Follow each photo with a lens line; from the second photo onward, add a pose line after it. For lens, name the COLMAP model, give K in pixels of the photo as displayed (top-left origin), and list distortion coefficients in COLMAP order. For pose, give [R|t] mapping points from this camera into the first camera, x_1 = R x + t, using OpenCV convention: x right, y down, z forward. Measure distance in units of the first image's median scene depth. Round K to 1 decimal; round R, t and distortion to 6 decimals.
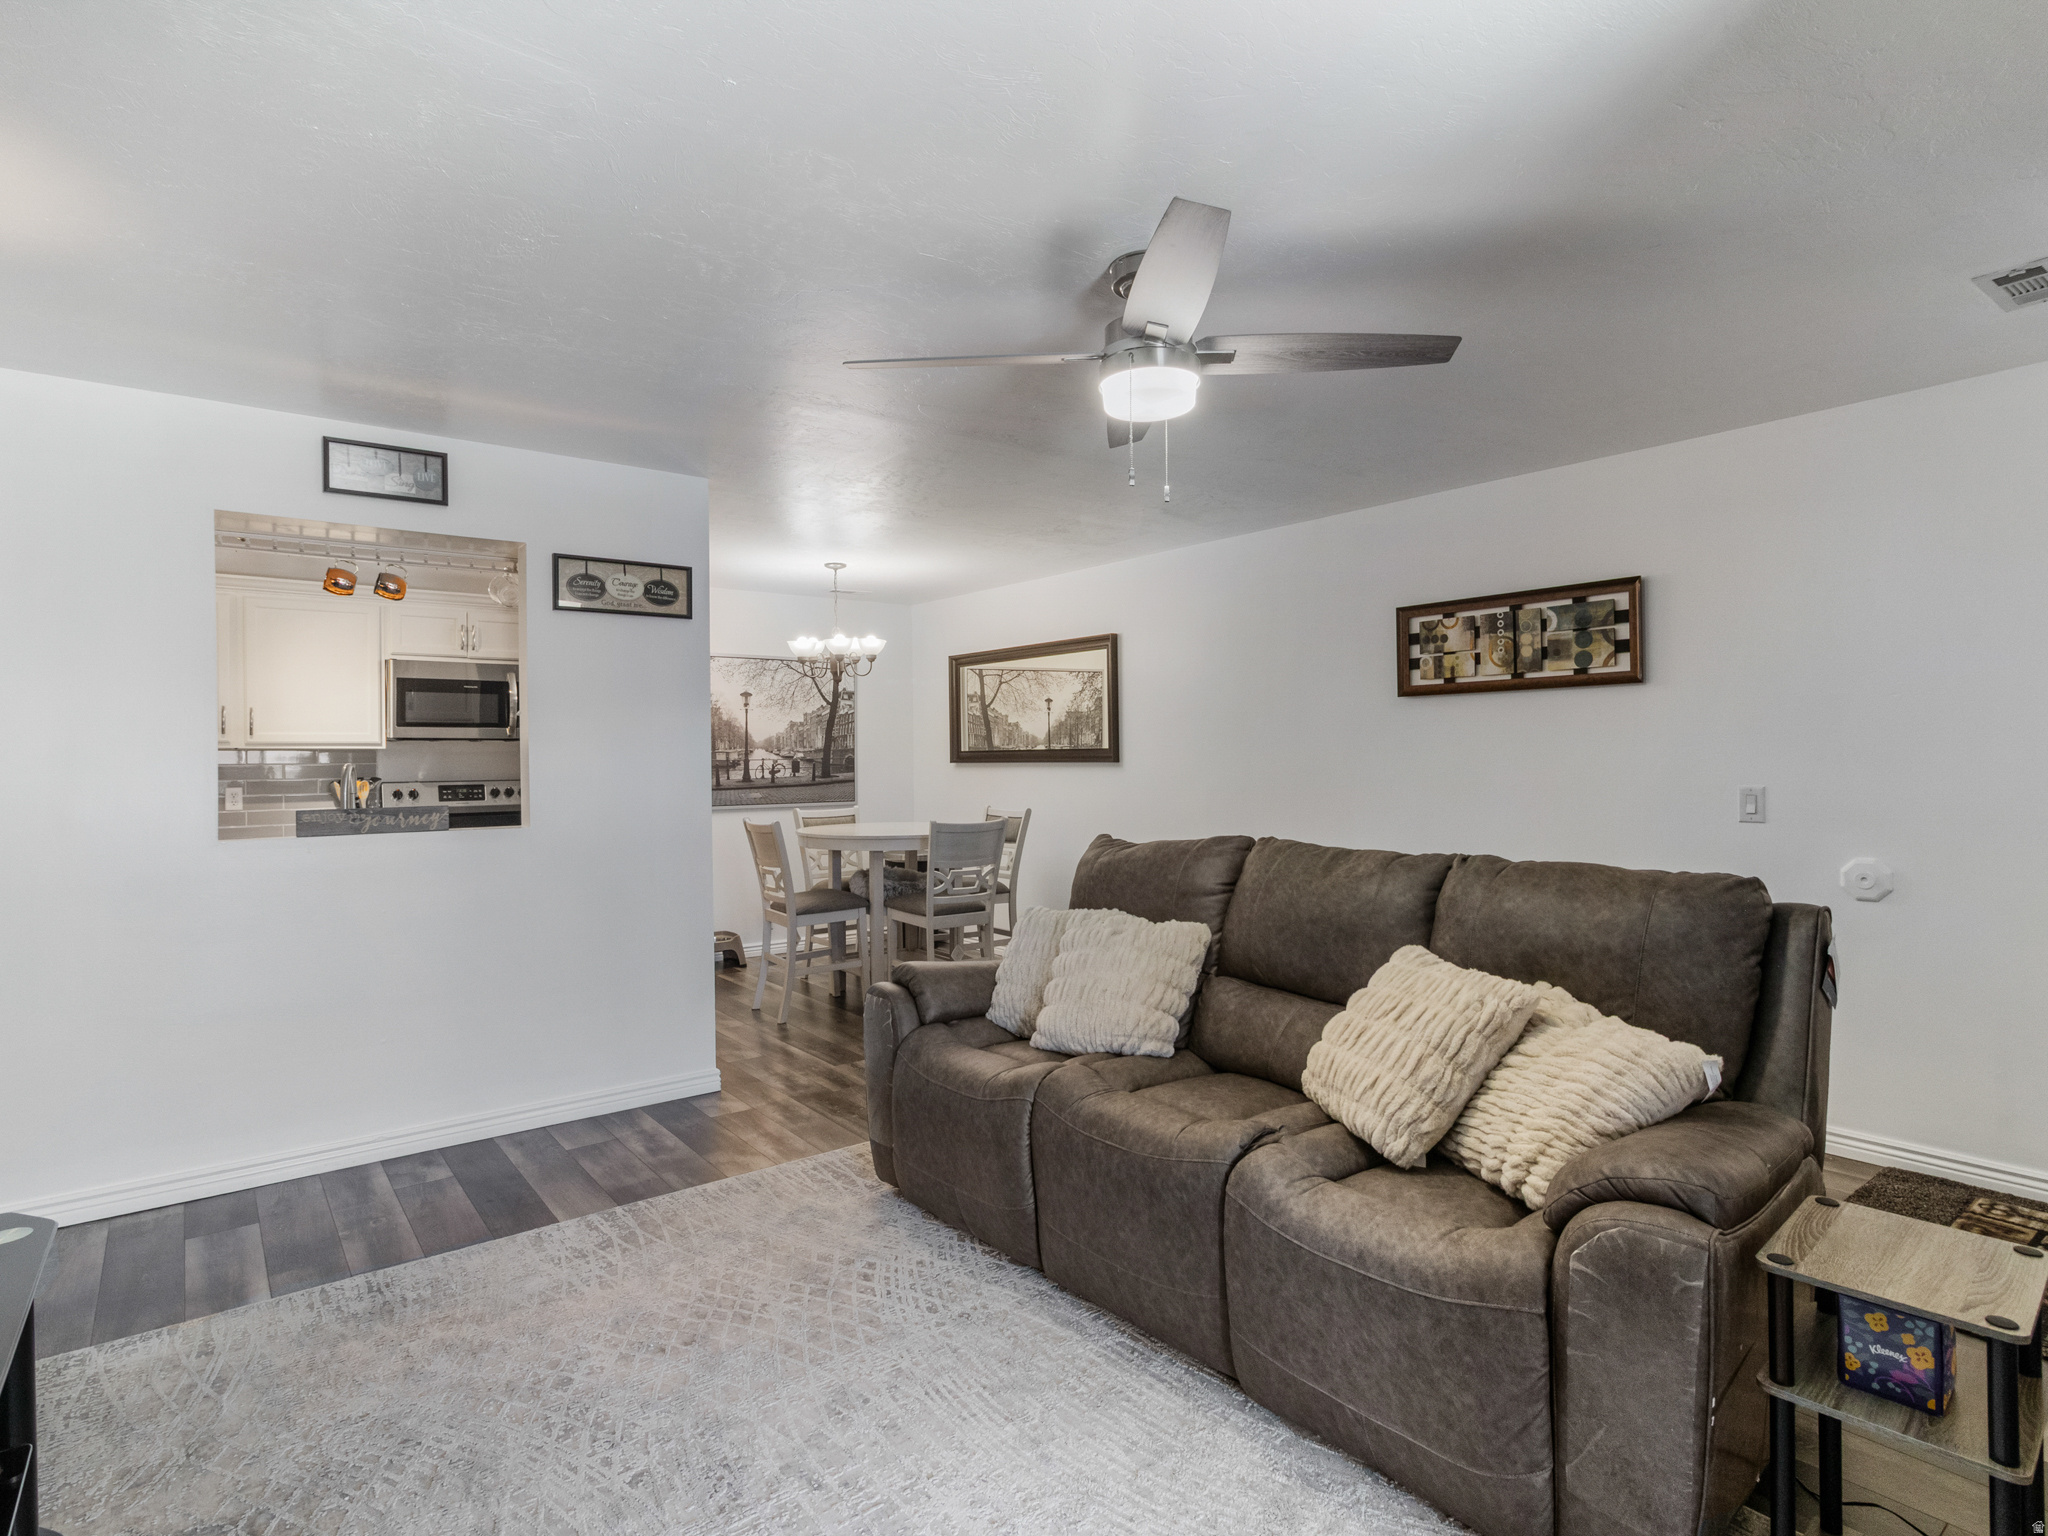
lens RADIAL K [[1097.7, 0, 1057.4], [0, 1097.7, 748.2], [0, 0, 1]] dist [-0.000372, 0.001586]
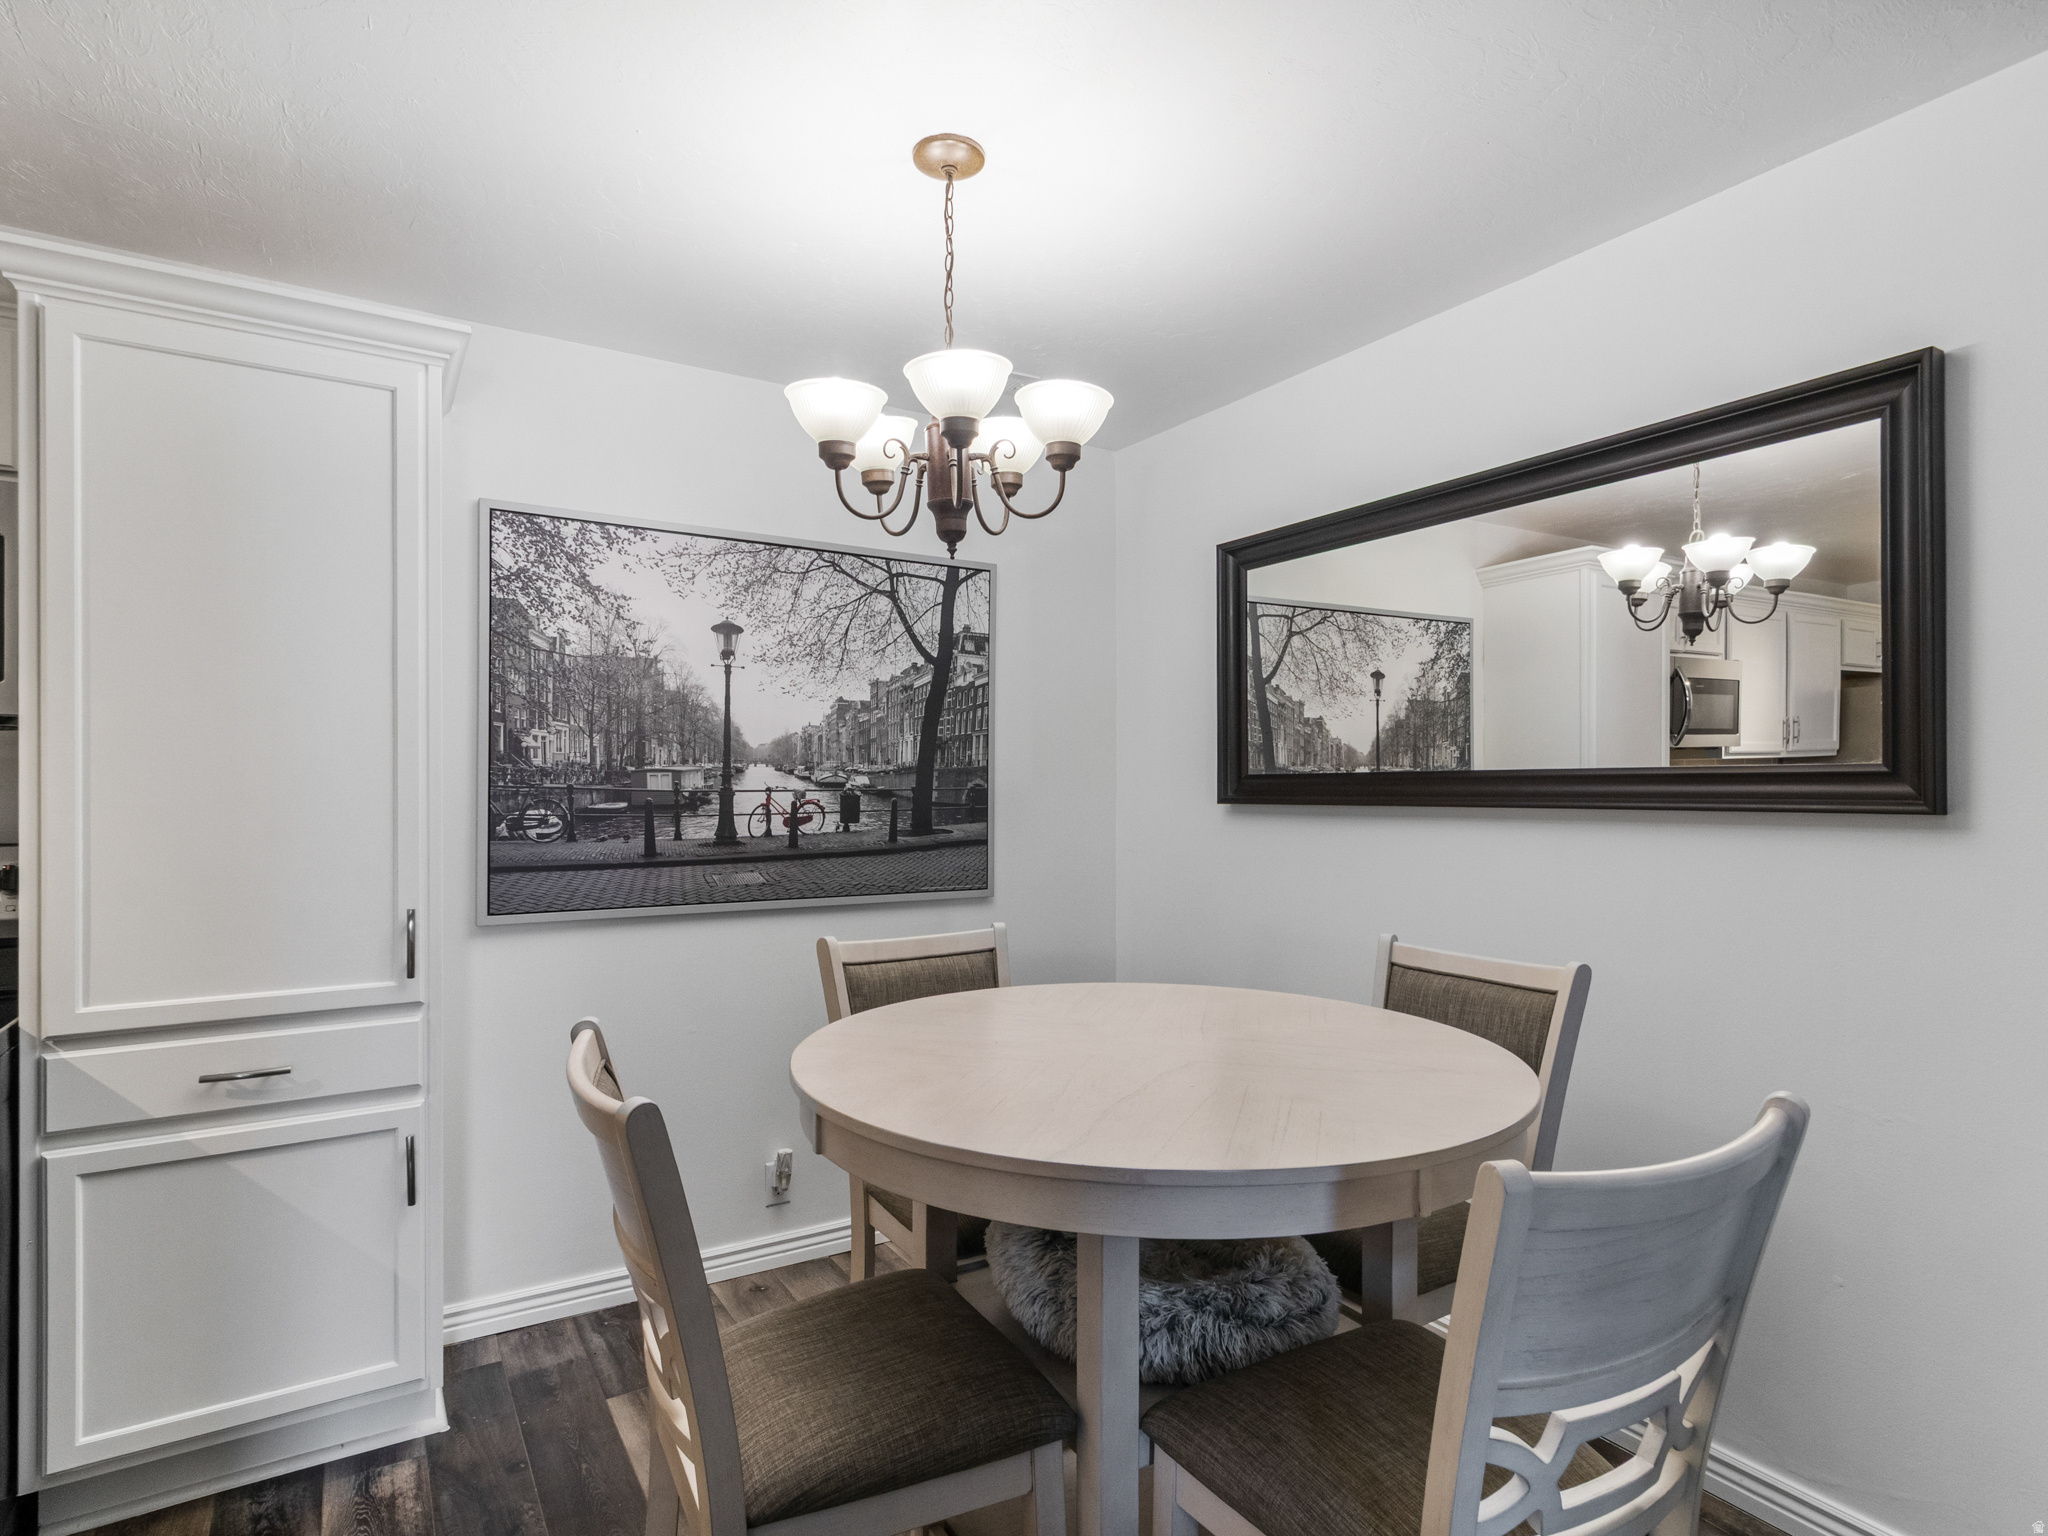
lens RADIAL K [[1097.7, 0, 1034.0], [0, 1097.7, 780.3], [0, 0, 1]] dist [-0.000372, 0.001586]
pose [[0.992782, 0.008995, -0.119592, -0.150307], [-0.009185, 0.999957, -0.001042, 0.007587], [0.119577, 0.002133, 0.992823, 0.748534]]
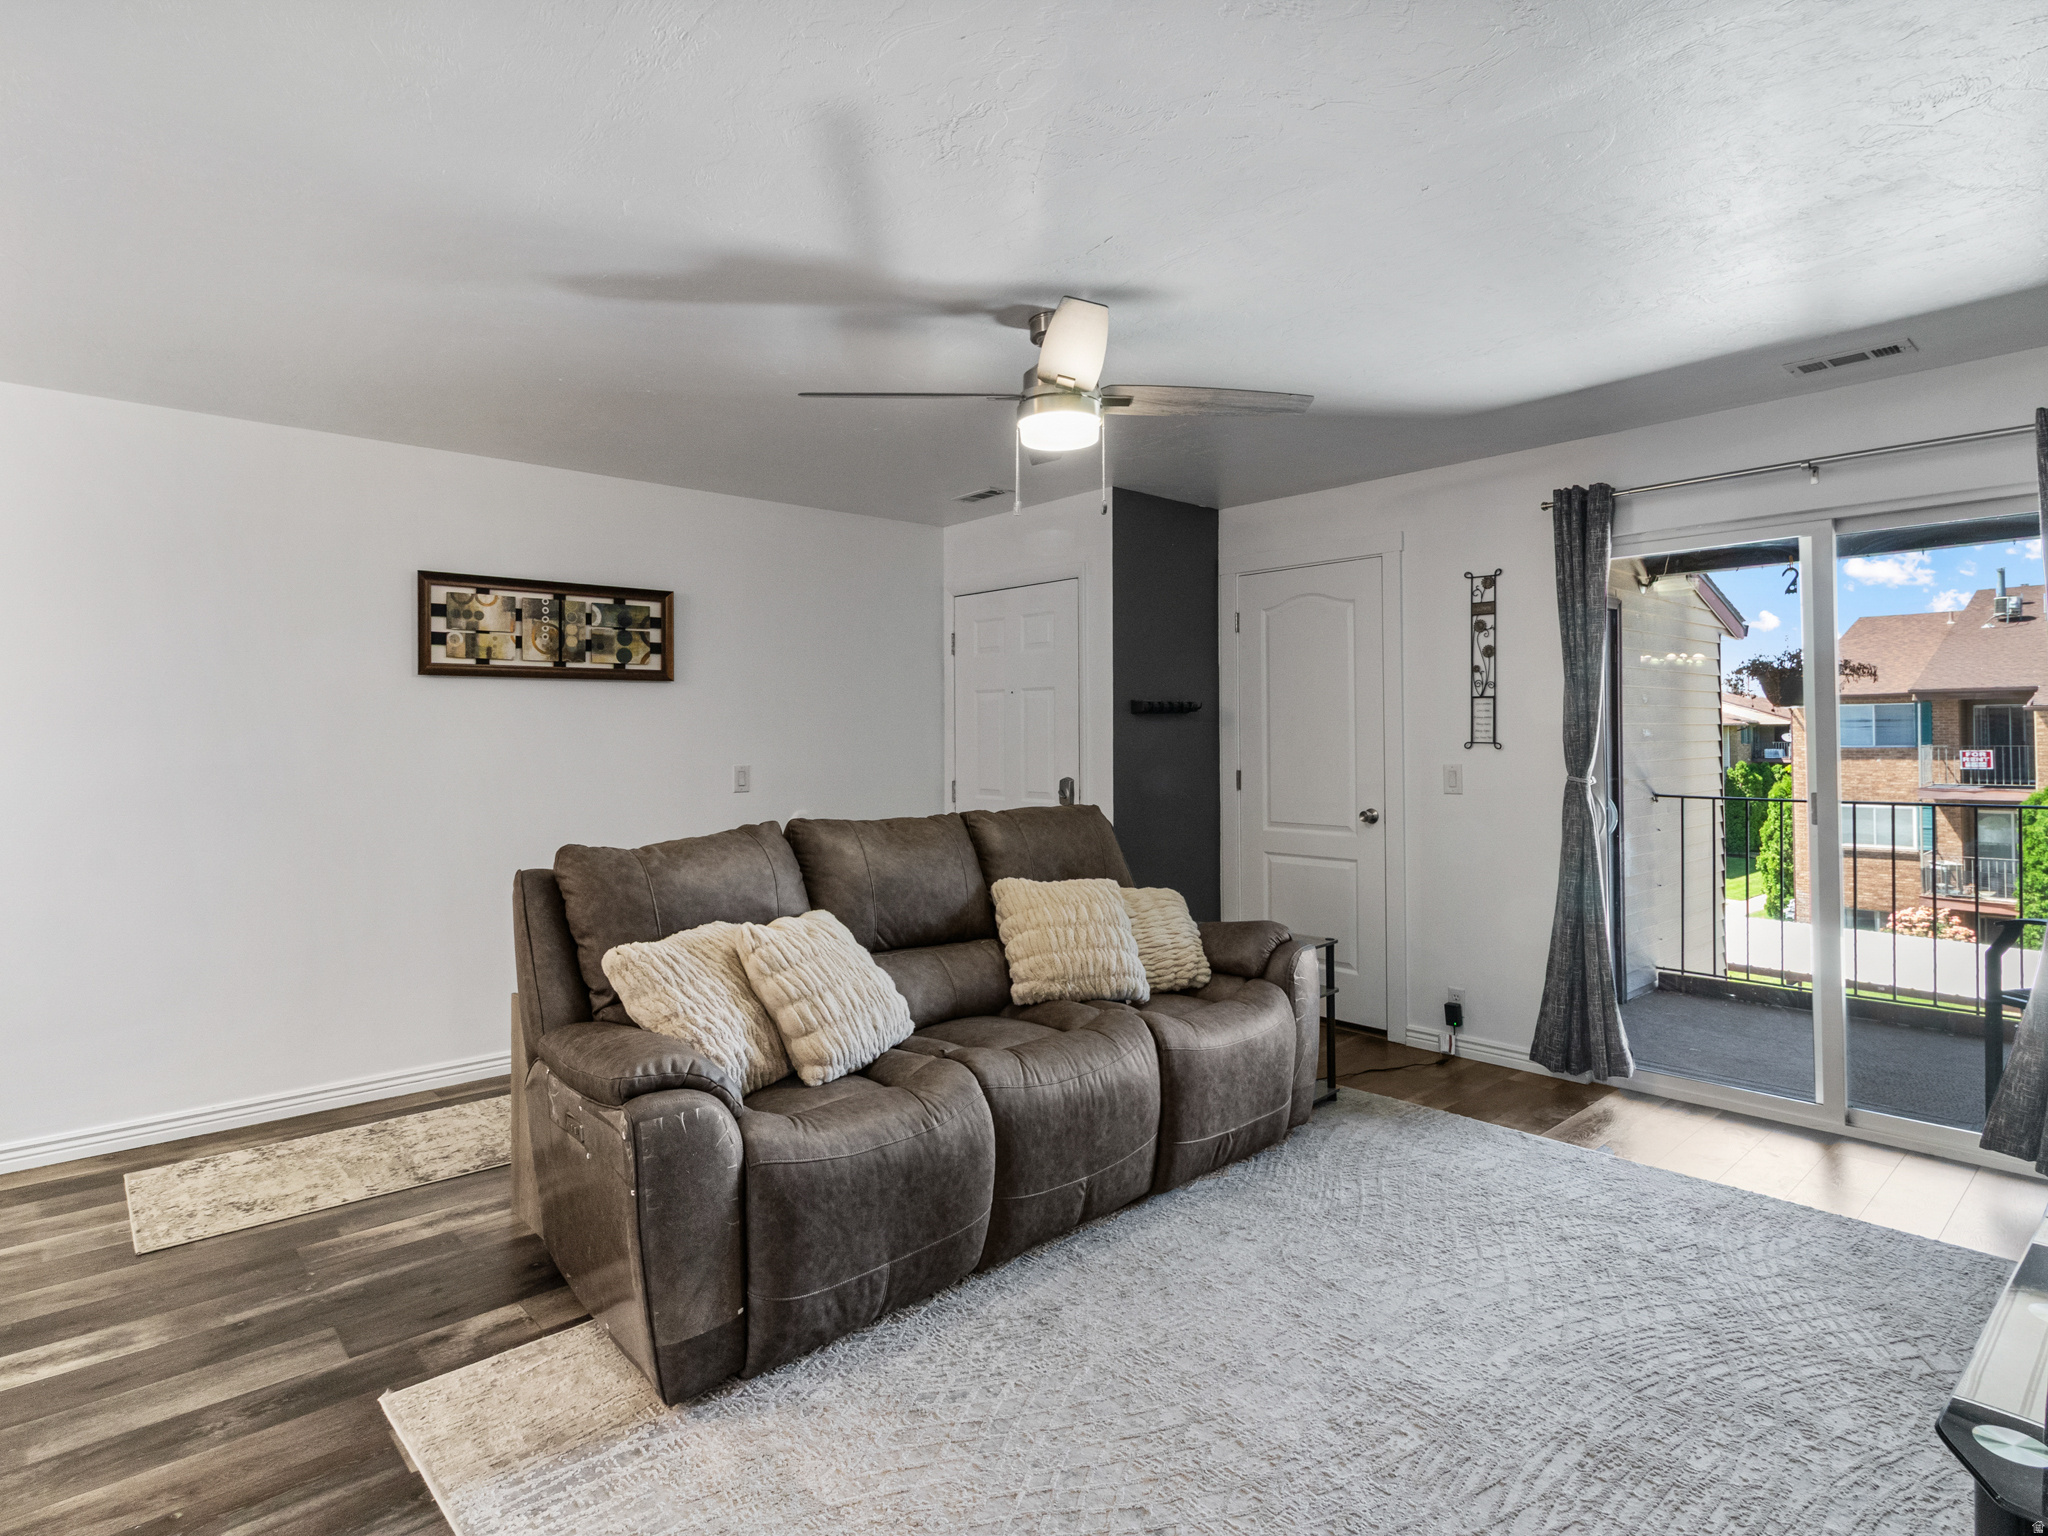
lens RADIAL K [[1097.7, 0, 1001.4], [0, 1097.7, 724.8], [0, 0, 1]] dist [-0.000372, 0.001586]
pose [[-0.051796, 0.020139, 0.998455, -0.468705], [0.002305, 0.999796, -0.020046, 0.008919], [-0.998655, 0.001263, -0.051832, 0.487776]]
